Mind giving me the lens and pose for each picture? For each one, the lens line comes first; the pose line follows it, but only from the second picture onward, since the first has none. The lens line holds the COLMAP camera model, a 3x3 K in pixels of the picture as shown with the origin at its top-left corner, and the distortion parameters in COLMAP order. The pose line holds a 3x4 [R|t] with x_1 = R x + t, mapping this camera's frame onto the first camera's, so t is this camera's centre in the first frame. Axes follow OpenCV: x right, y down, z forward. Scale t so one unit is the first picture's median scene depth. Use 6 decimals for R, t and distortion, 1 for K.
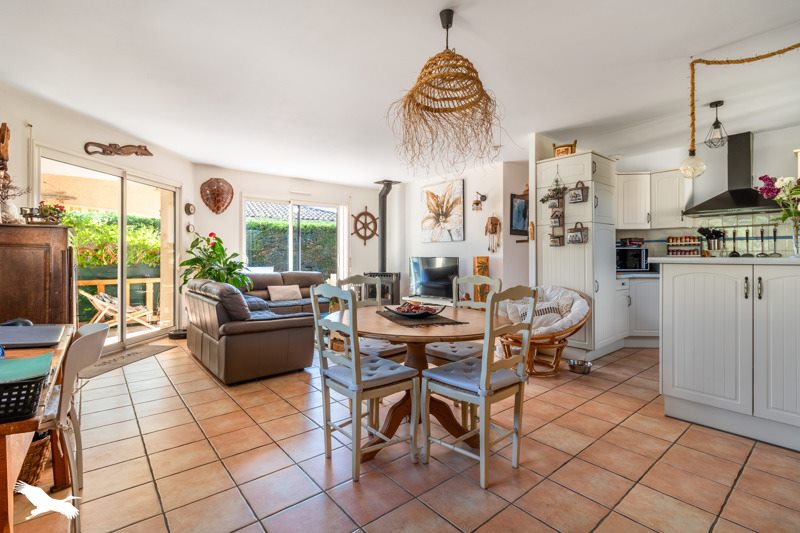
lens RADIAL K [[370.5, 0, 400.1], [0, 370.5, 258.4], [0, 0, 1]] dist [-0.002481, -0.000177]
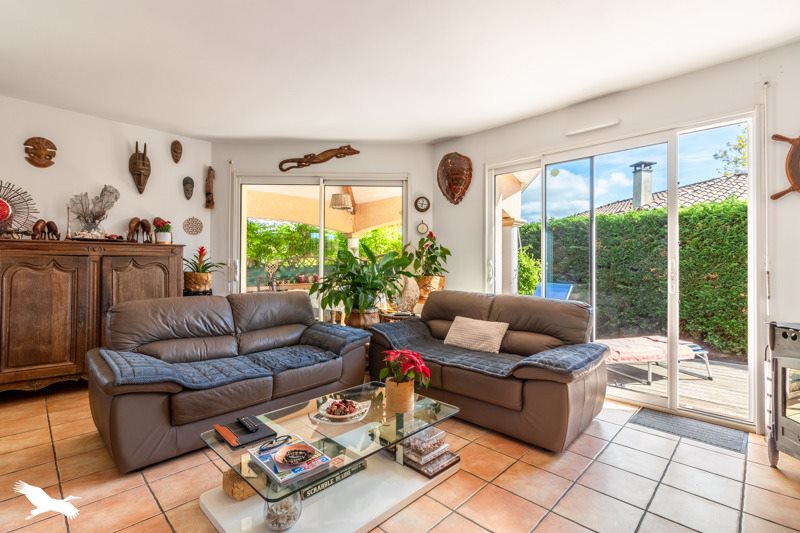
lens RADIAL K [[370.5, 0, 398.5], [0, 370.5, 261.1], [0, 0, 1]] dist [-0.002481, -0.000177]
pose [[0.096806, -0.003716, -0.995296, 0.175358], [-0.008847, 0.999950, -0.004594, -0.006371], [0.995264, 0.009250, 0.096768, 0.731133]]
